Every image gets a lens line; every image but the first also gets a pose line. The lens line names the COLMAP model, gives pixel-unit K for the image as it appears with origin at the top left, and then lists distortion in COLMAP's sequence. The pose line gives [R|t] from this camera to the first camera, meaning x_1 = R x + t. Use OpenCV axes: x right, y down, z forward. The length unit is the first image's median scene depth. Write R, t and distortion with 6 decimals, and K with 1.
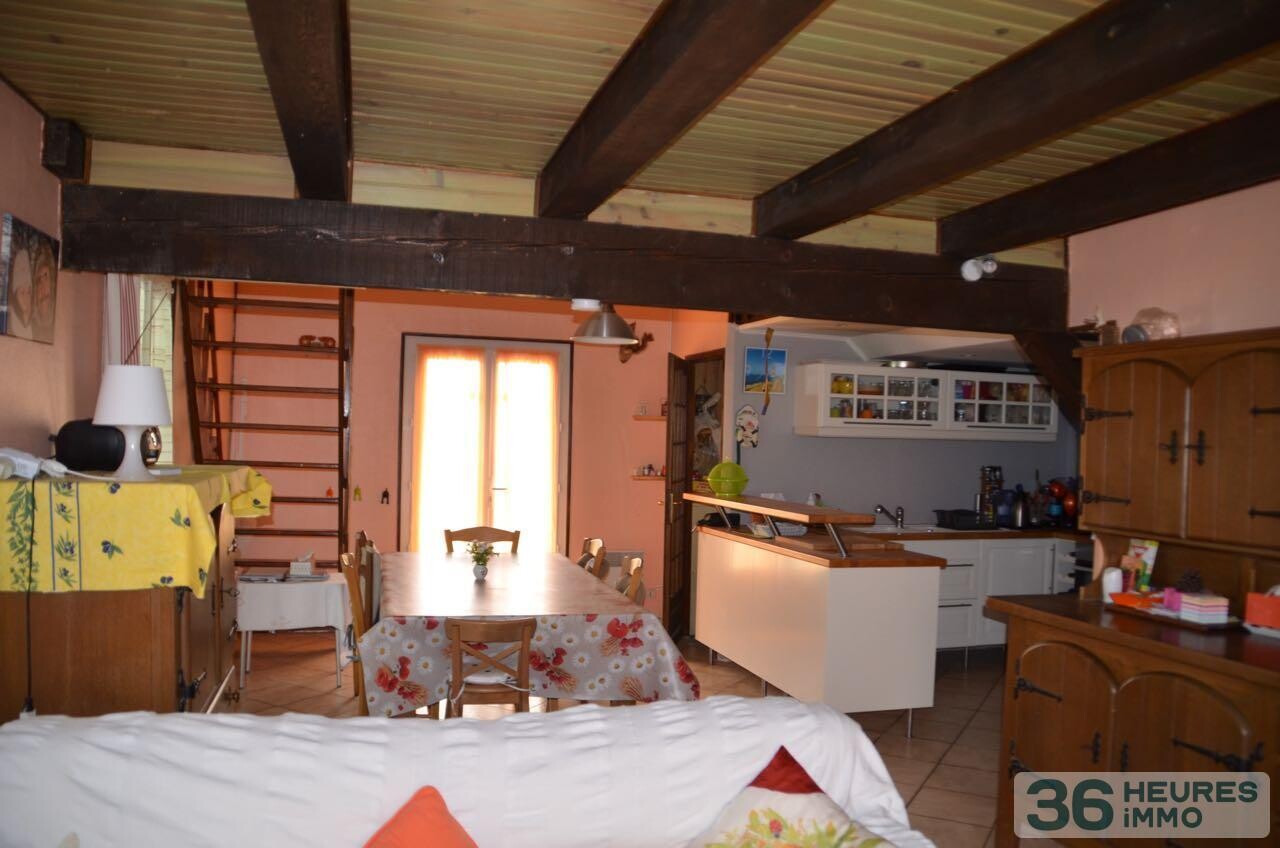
lens RADIAL K [[981.5, 0, 645.0], [0, 981.5, 431.0], [0, 0, 1]] dist [-0.077971, -0.000425]
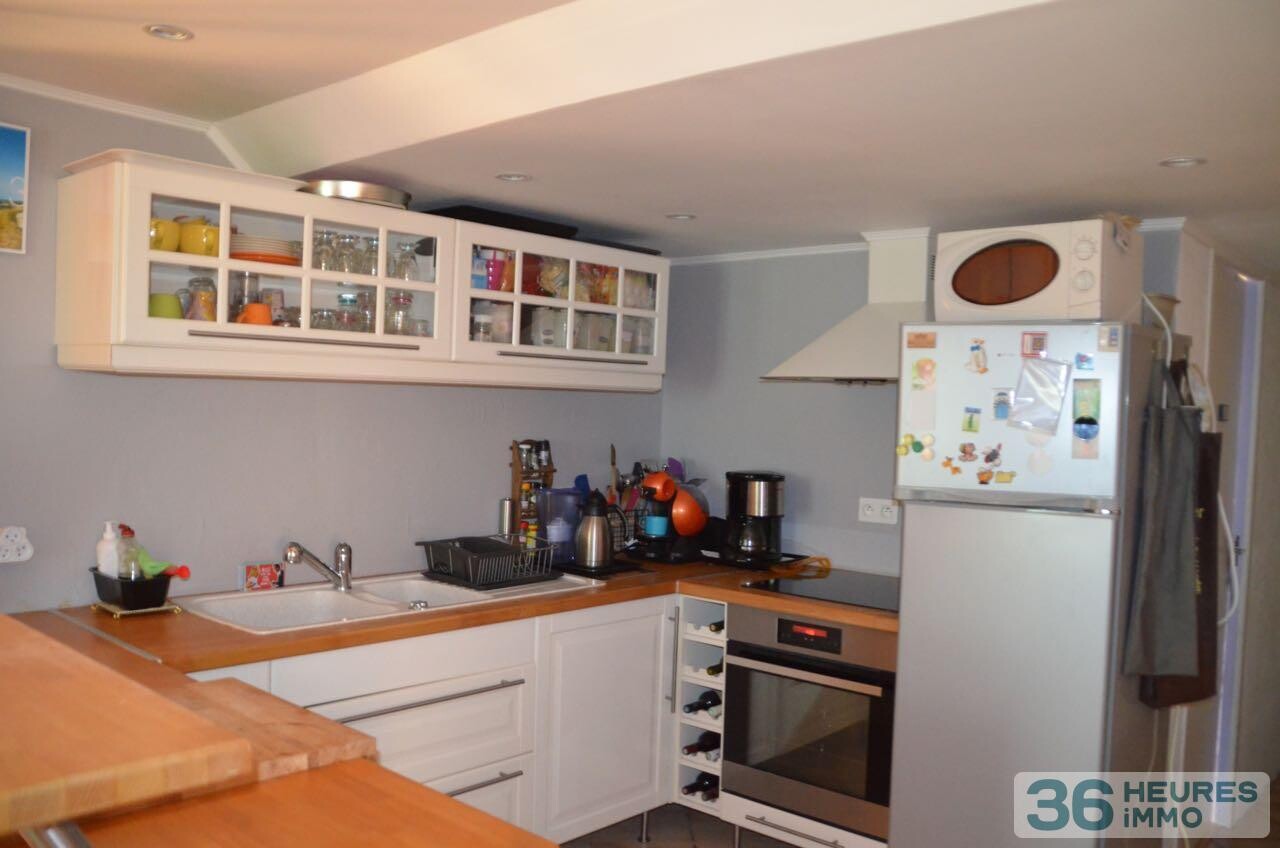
lens RADIAL K [[1025.2, 0, 644.6], [0, 1025.2, 429.9], [0, 0, 1]] dist [-0.082878, 0.000824]
pose [[0.850495, -0.014504, 0.525784, 0.144638], [-0.004701, 0.999370, 0.035174, 0.013255], [-0.525963, -0.032387, 0.849891, 0.570916]]
